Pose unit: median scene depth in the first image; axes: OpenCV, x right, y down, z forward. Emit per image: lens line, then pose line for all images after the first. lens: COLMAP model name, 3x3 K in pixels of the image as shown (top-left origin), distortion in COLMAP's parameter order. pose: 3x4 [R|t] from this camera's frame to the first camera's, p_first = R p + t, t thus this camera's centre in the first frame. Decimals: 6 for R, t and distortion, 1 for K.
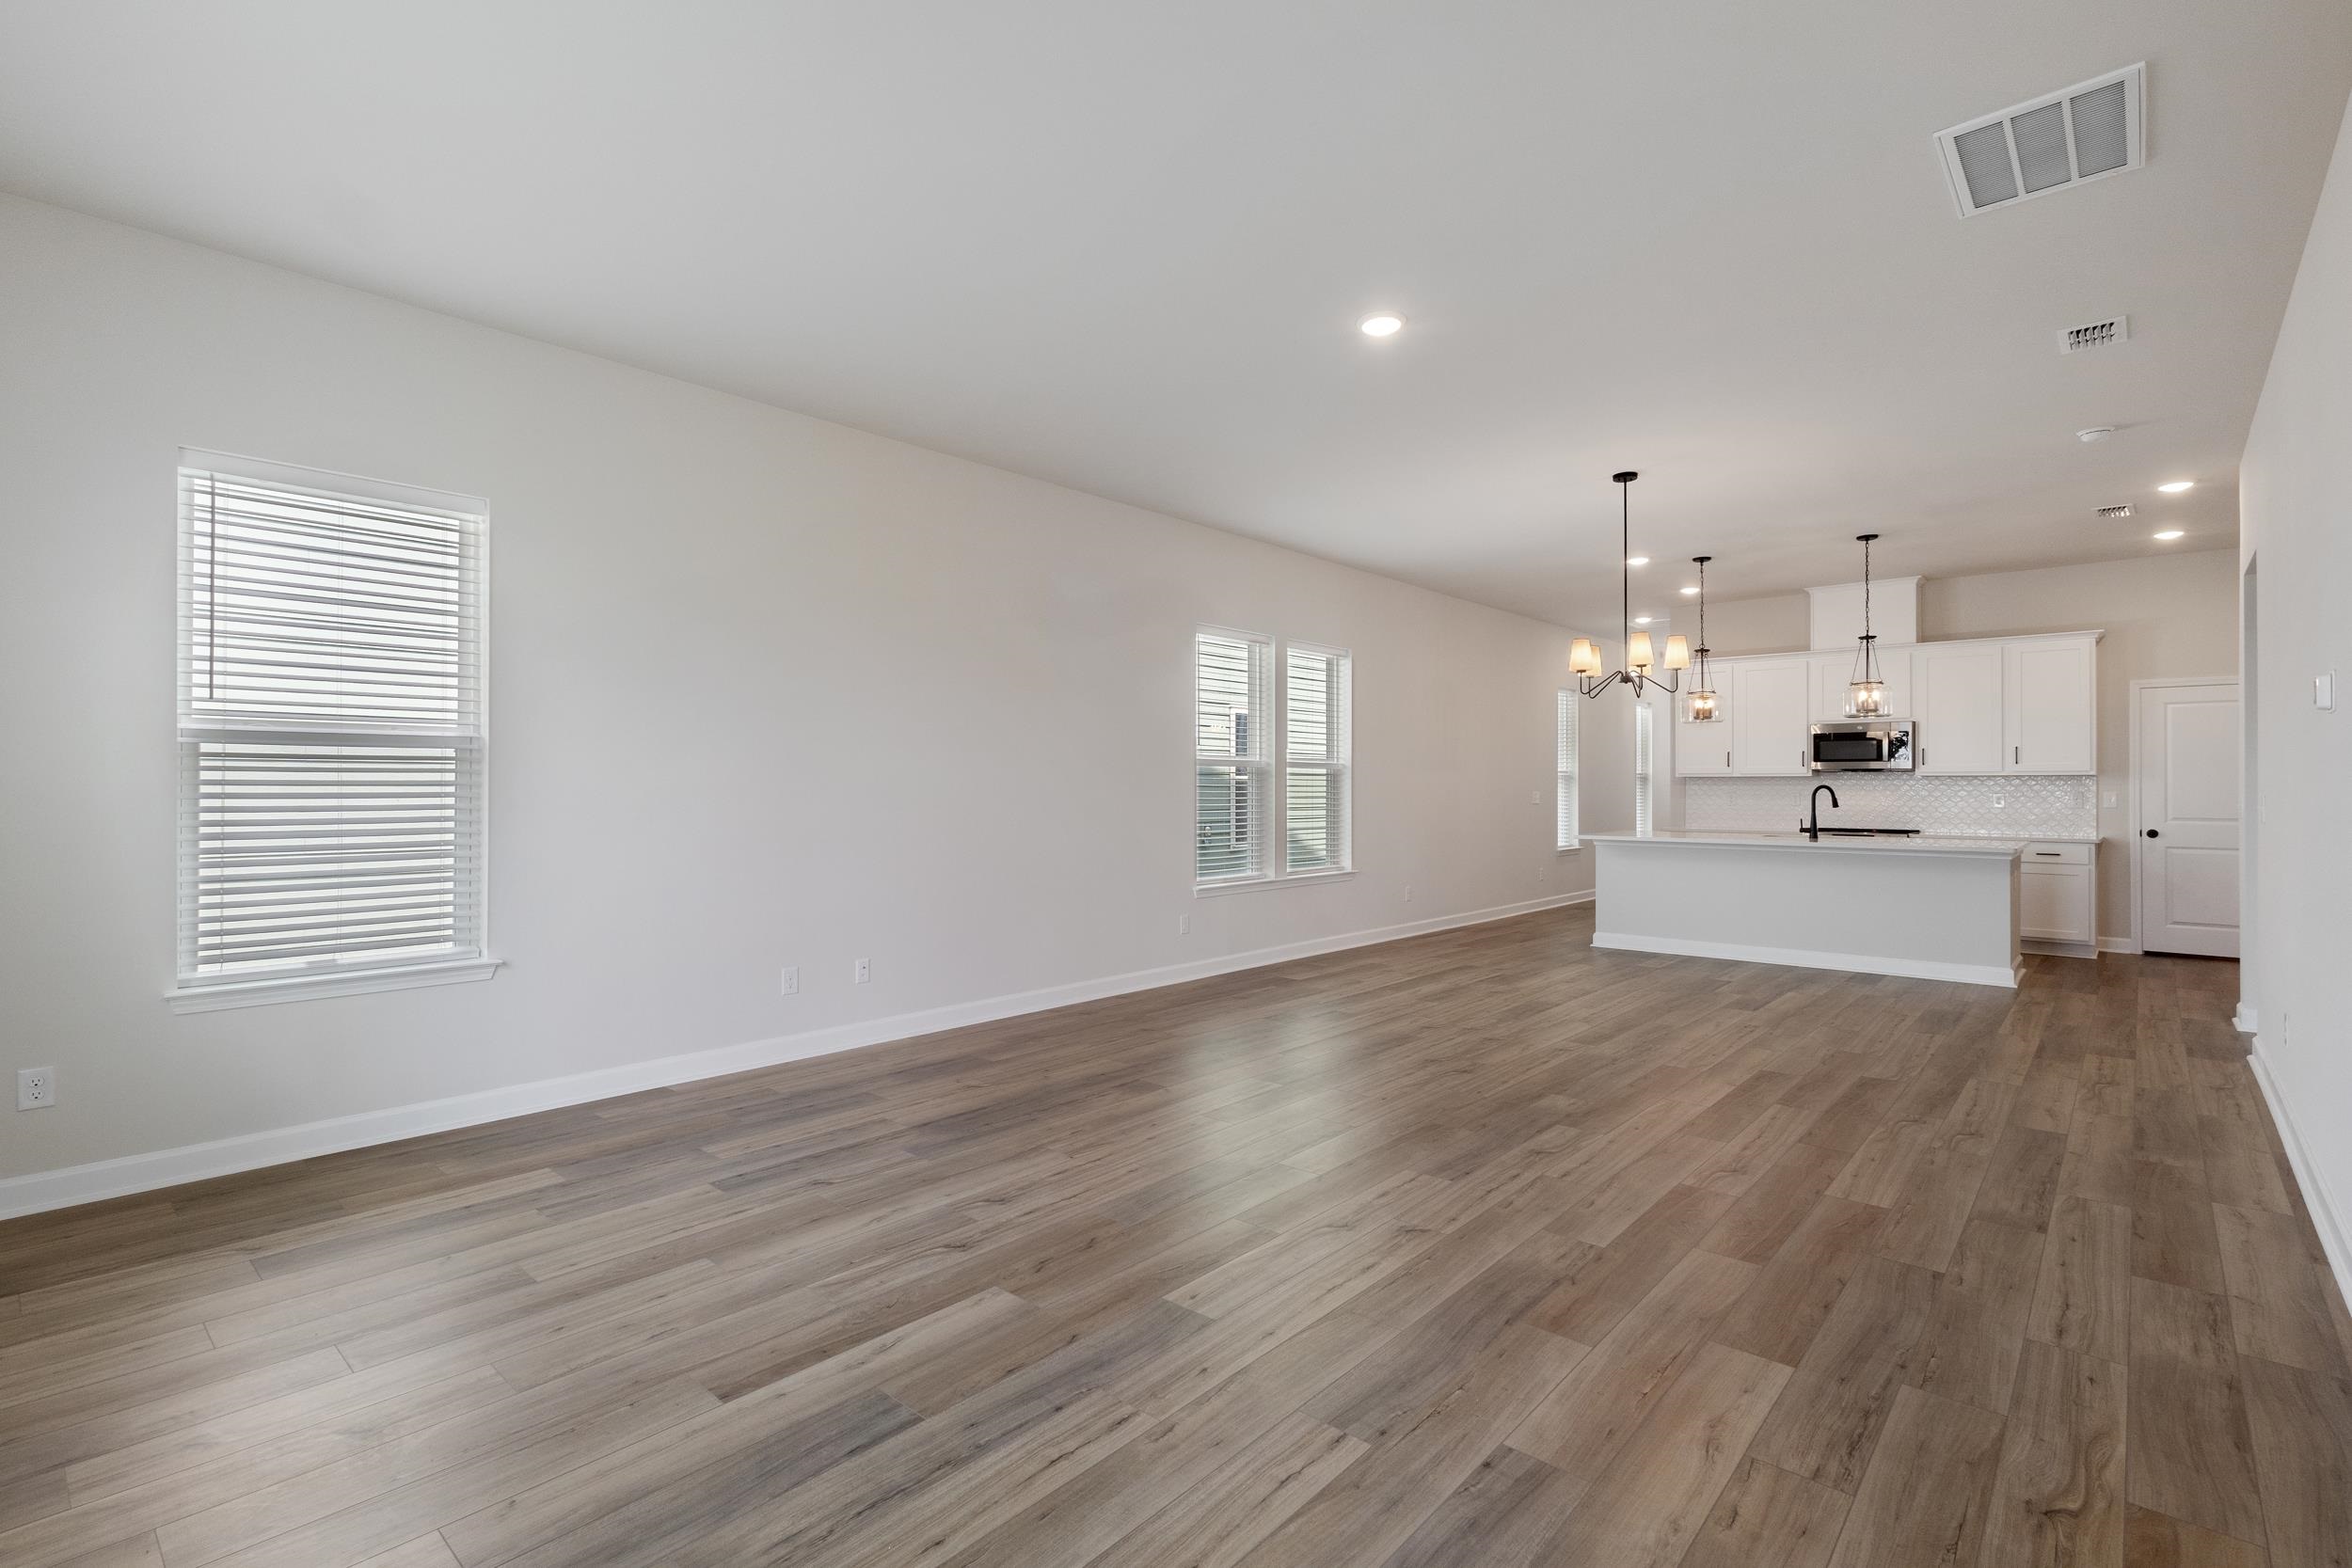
lens RADIAL K [[1084.5, 0, 1159.8], [0, 1084.5, 775.3], [0, 0, 1]] dist [0.004809, 0.000777]
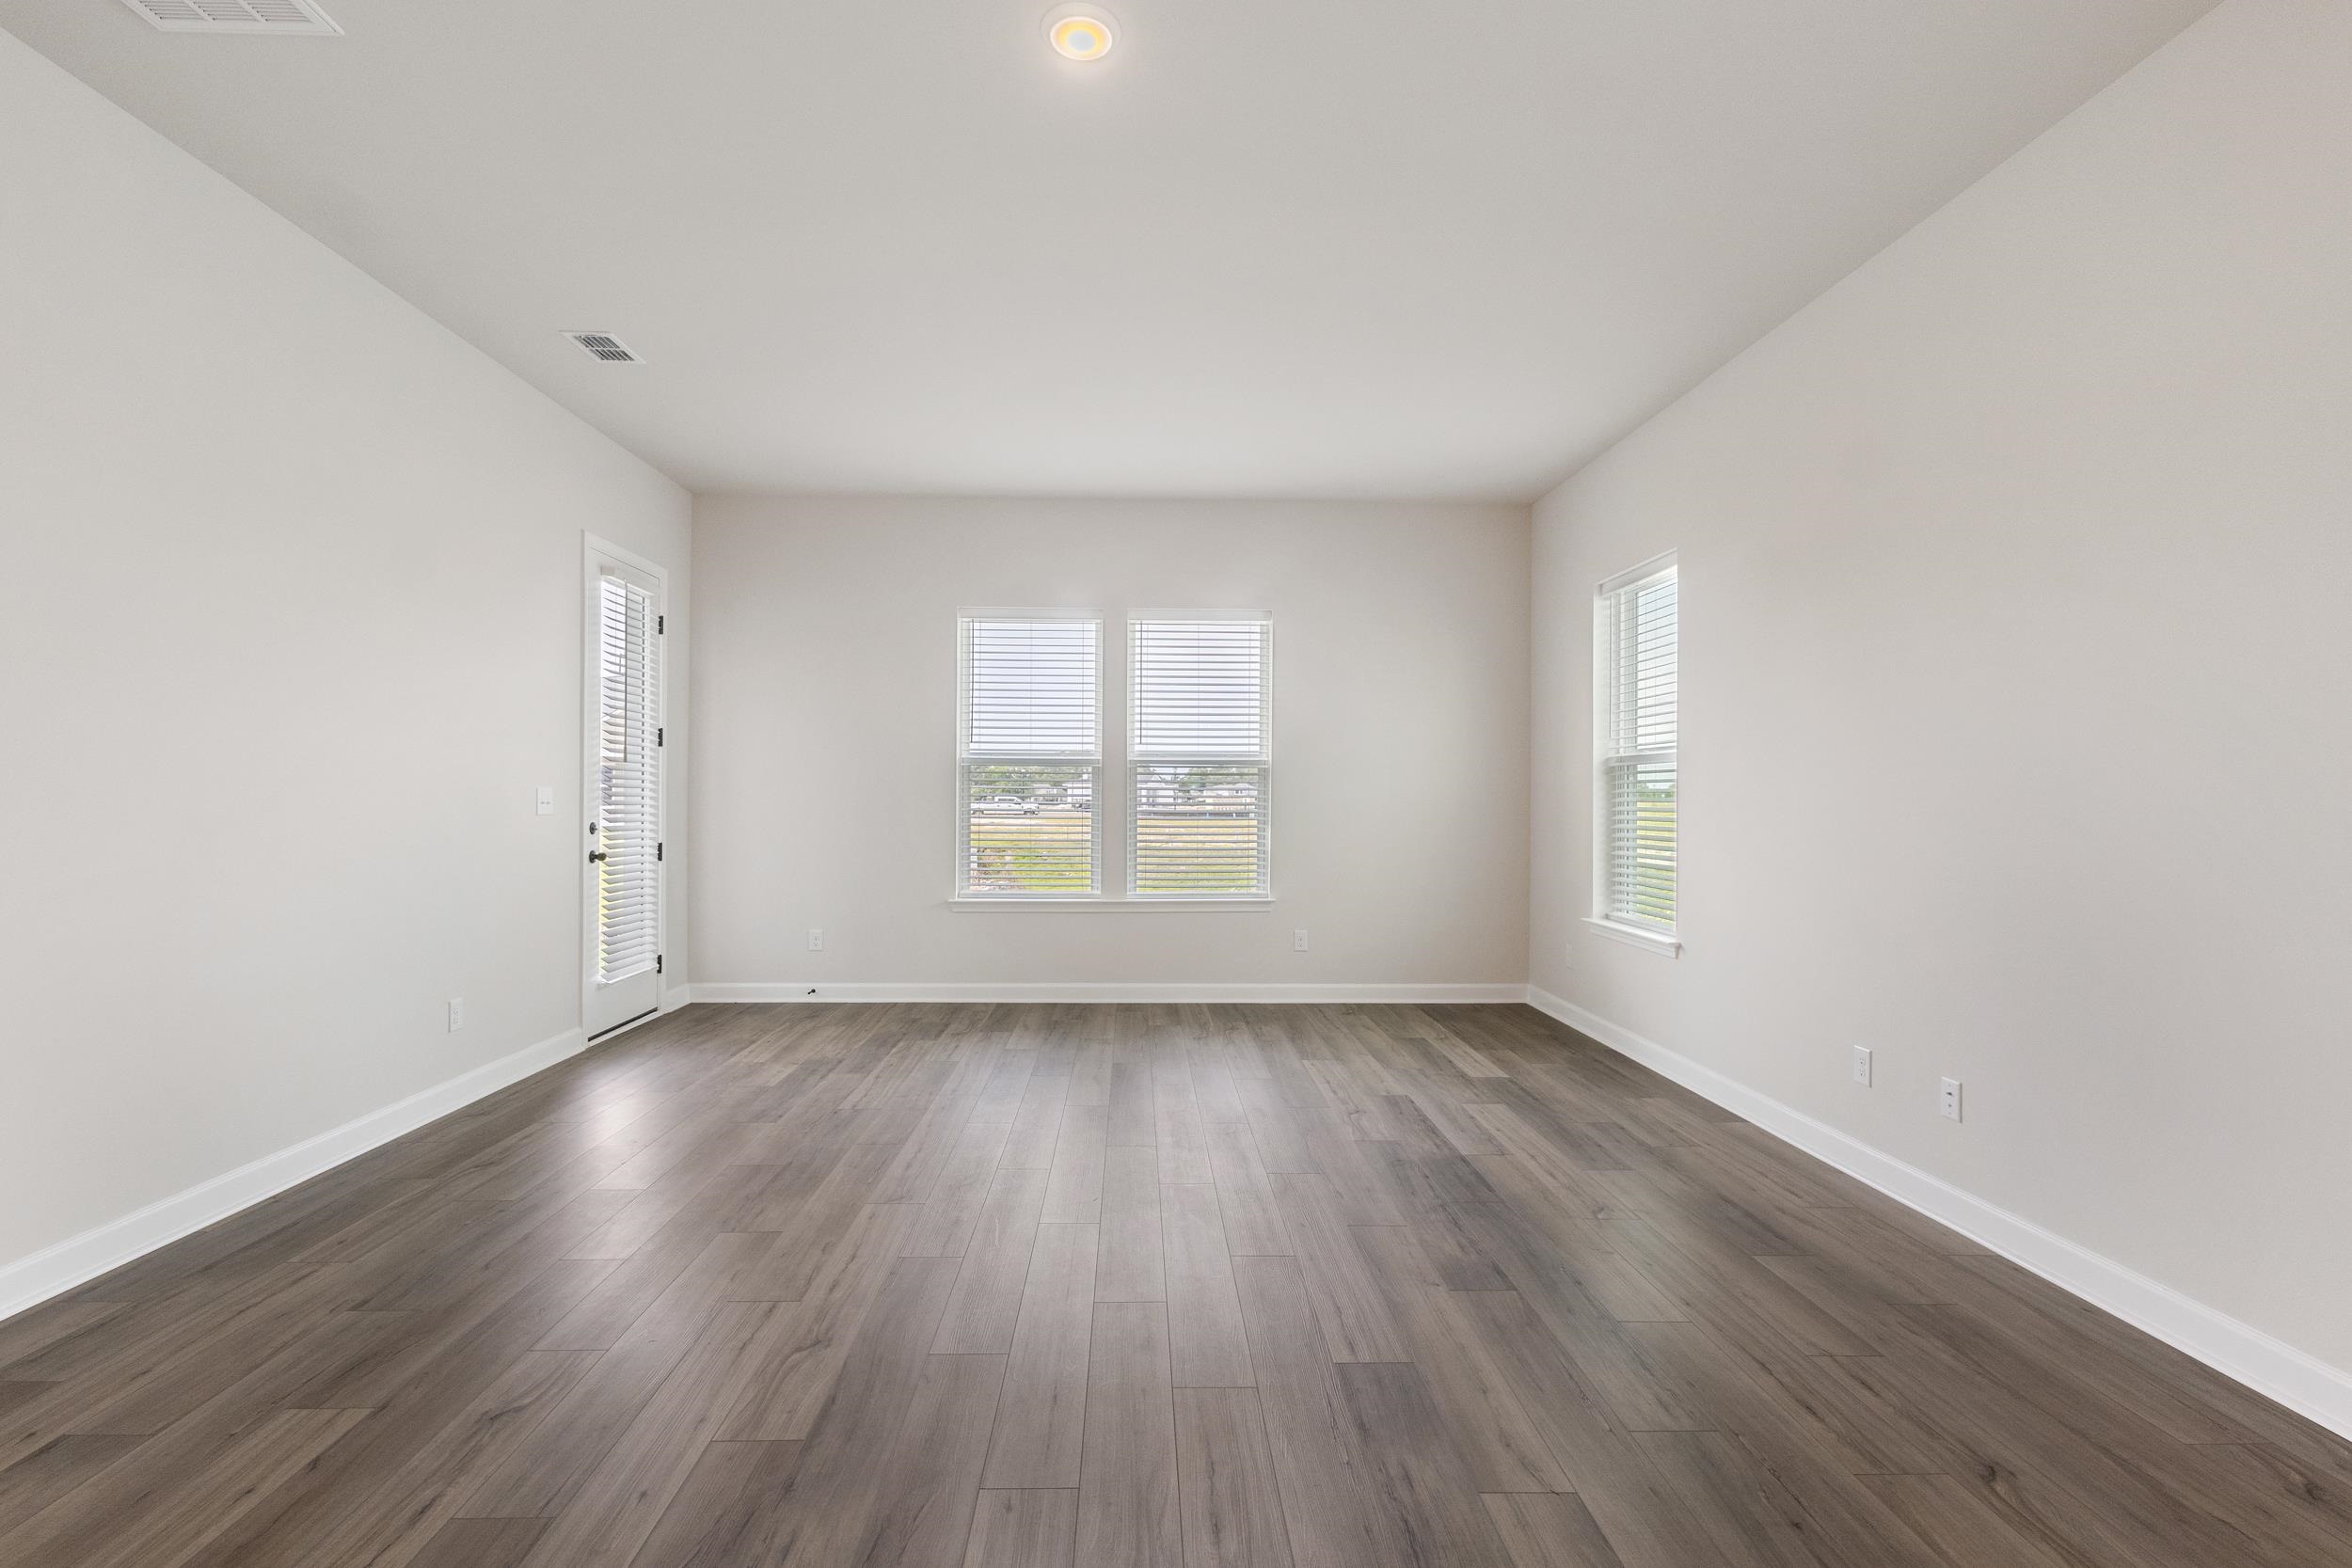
lens RADIAL K [[1084.5, 0, 1170.0], [0, 1084.5, 771.6], [0, 0, 1]] dist [0.004809, 0.000777]
pose [[-0.718475, -0.021847, -0.695210, 0.678794], [0.000381, 0.999494, -0.031803, 0.026553], [0.695553, -0.023115, -0.718103, 1.676936]]
